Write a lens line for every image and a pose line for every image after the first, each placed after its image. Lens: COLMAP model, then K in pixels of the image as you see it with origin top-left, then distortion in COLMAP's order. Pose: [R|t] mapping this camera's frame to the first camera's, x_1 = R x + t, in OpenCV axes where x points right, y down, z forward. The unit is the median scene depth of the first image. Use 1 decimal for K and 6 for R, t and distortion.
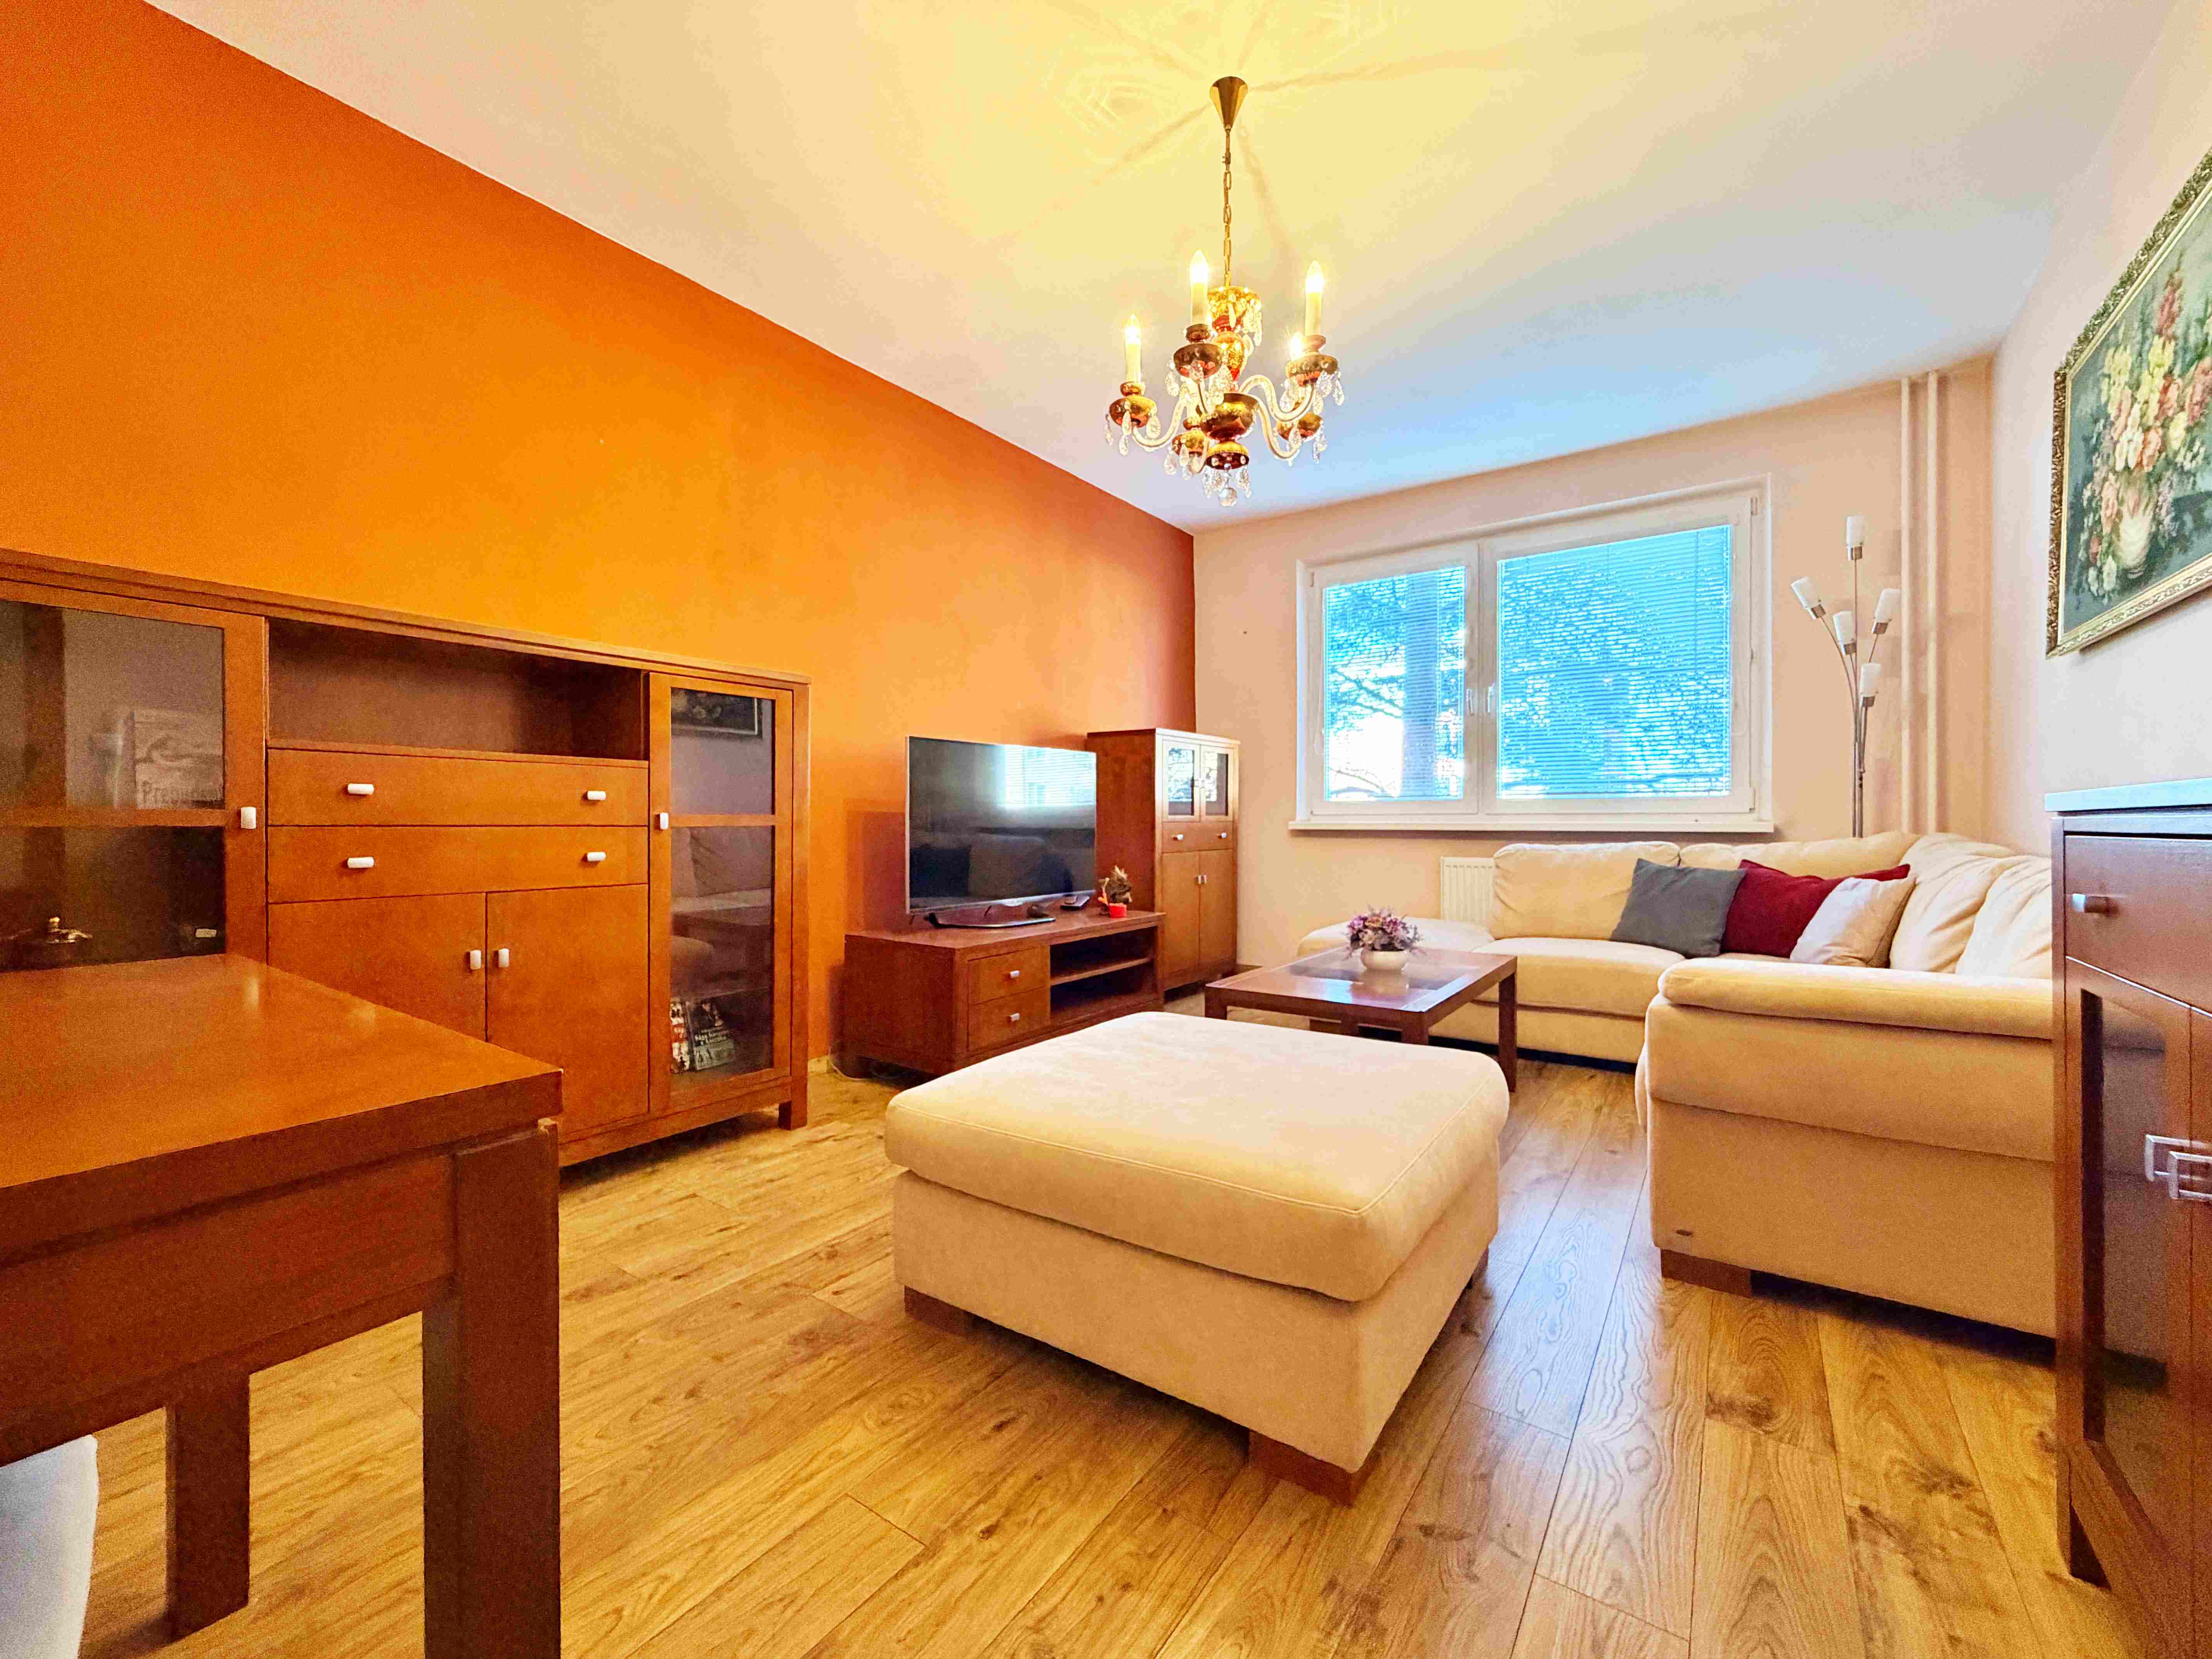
lens RADIAL K [[902.8, 0, 1092.1], [0, 902.8, 825.3], [0, 0, 1]] dist [0.003830, -0.000825]
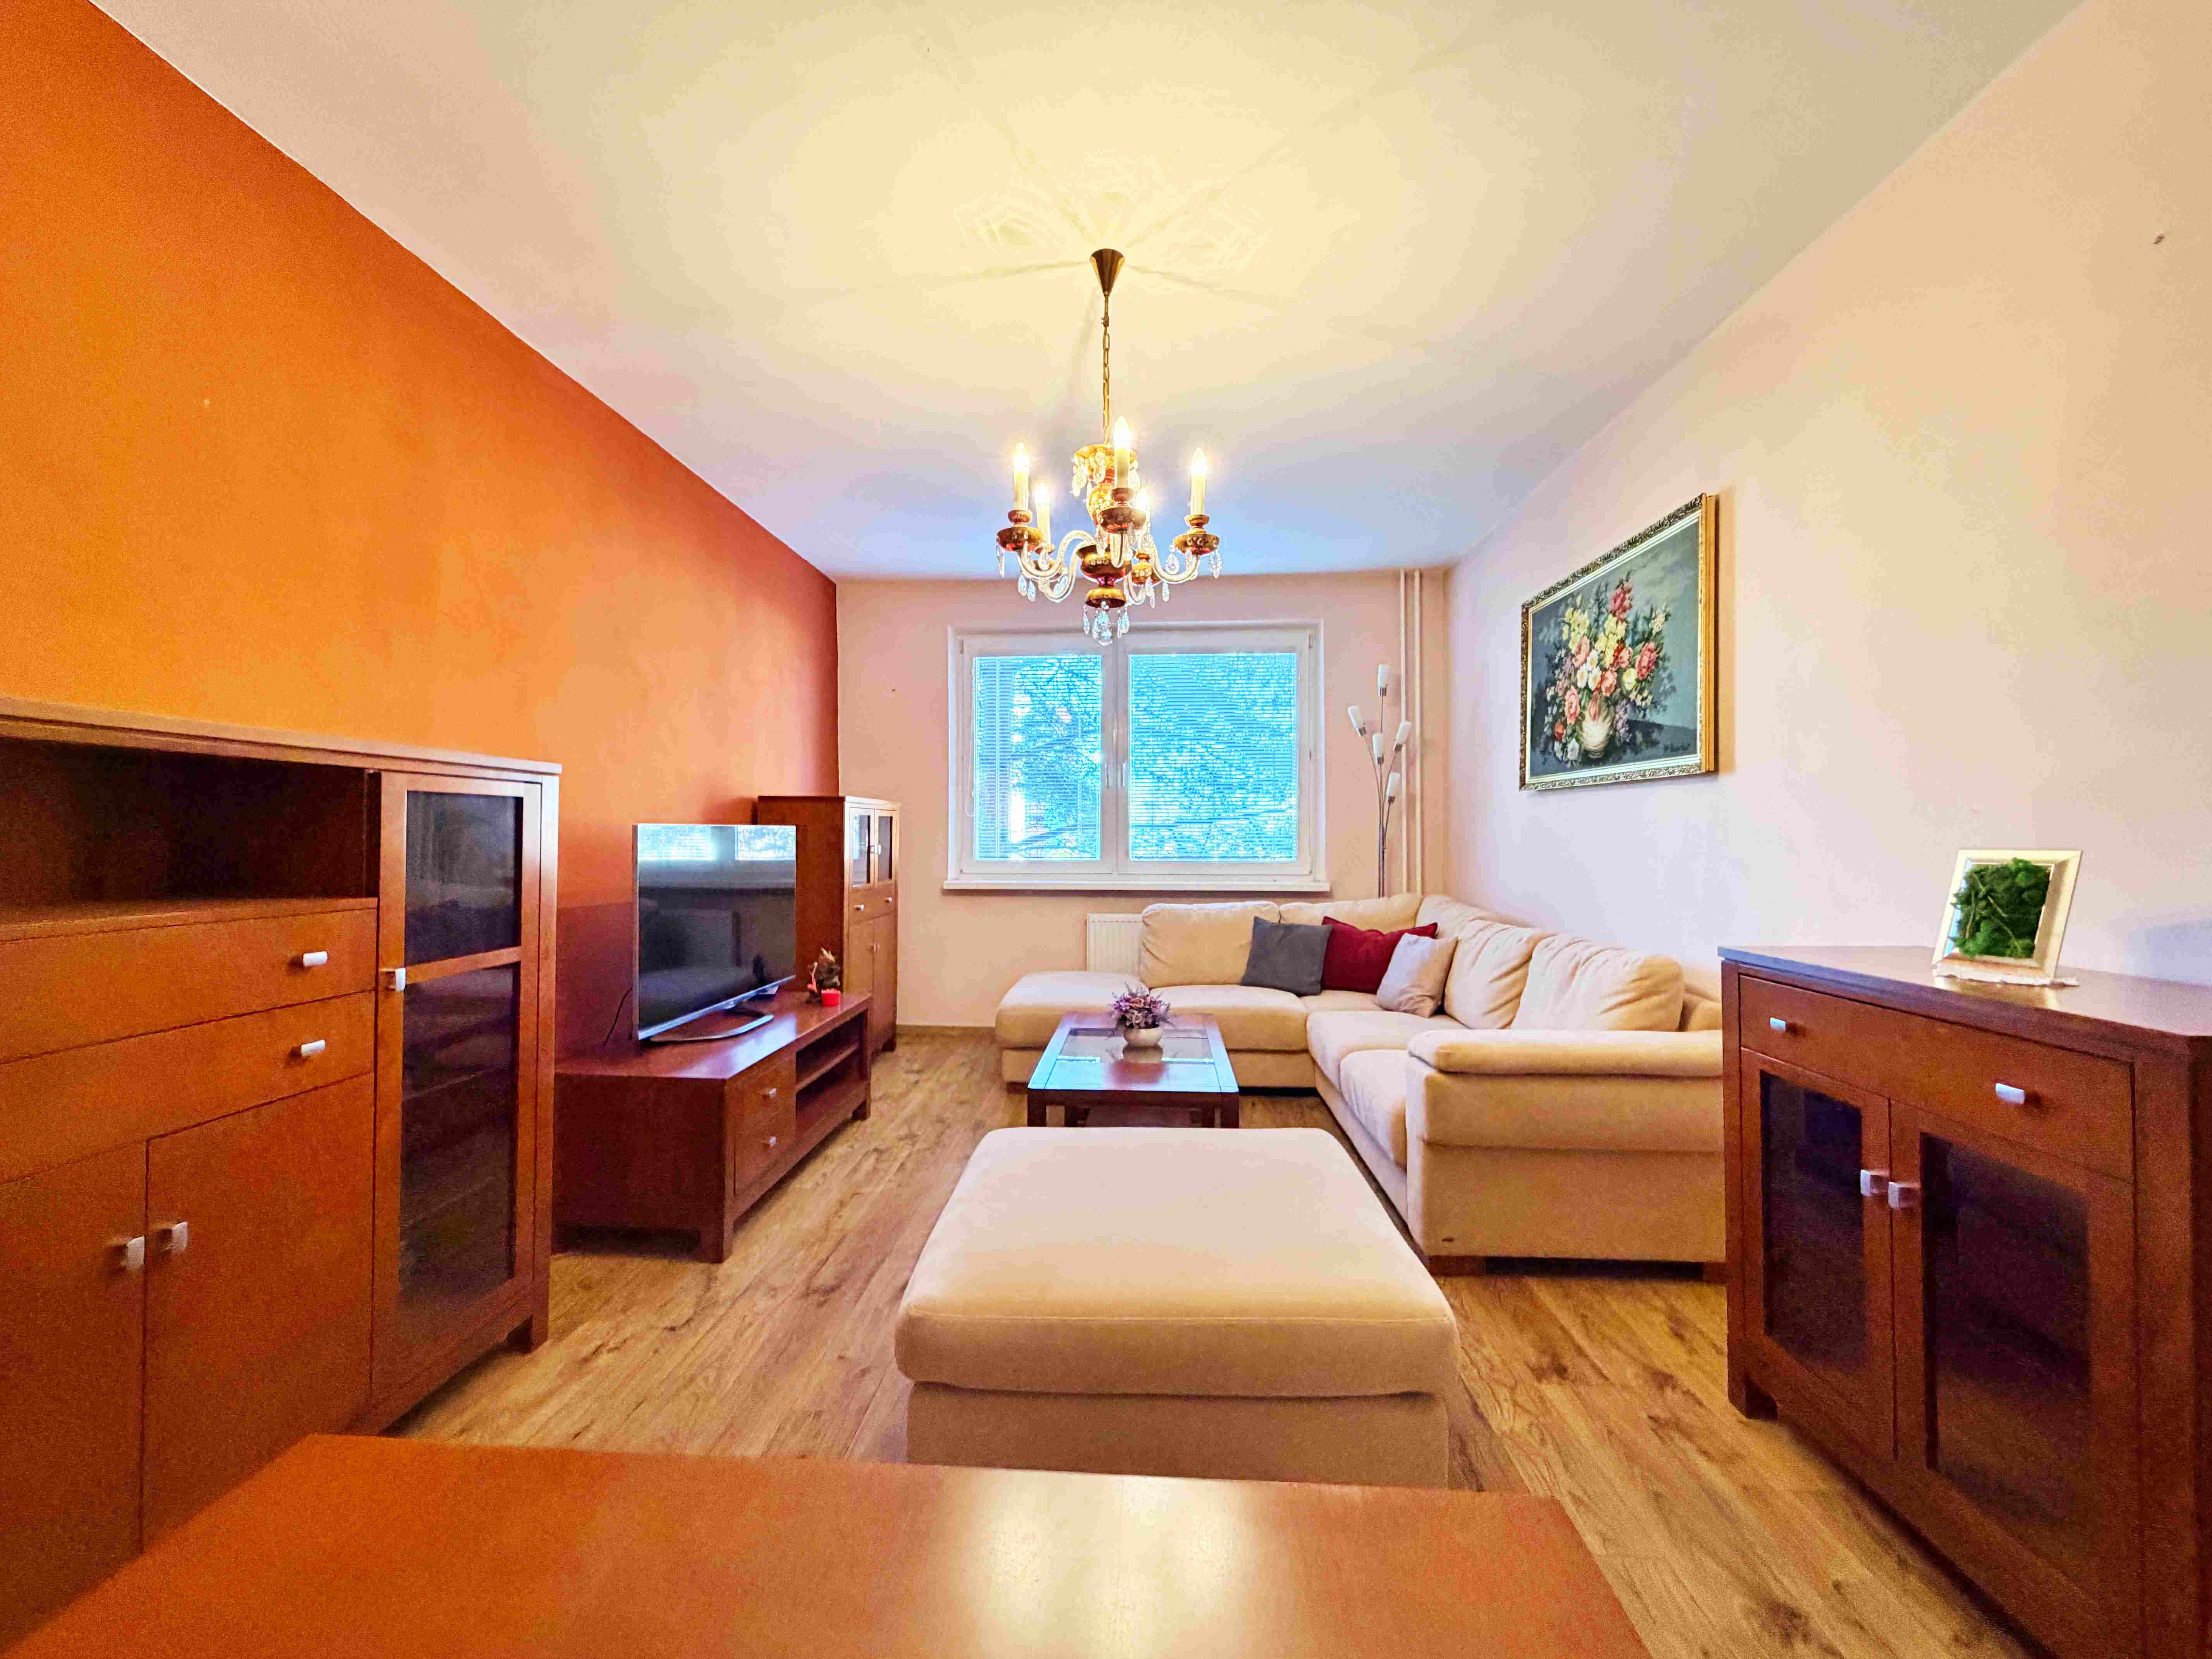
lens RADIAL K [[902.8, 0, 1094.8], [0, 902.8, 825.6], [0, 0, 1]] dist [0.003830, -0.000825]
pose [[0.846326, 0.004867, 0.532644, -0.364542], [0.002212, 0.999918, -0.012650, -0.108524], [-0.532661, 0.011884, 0.846245, 0.093826]]
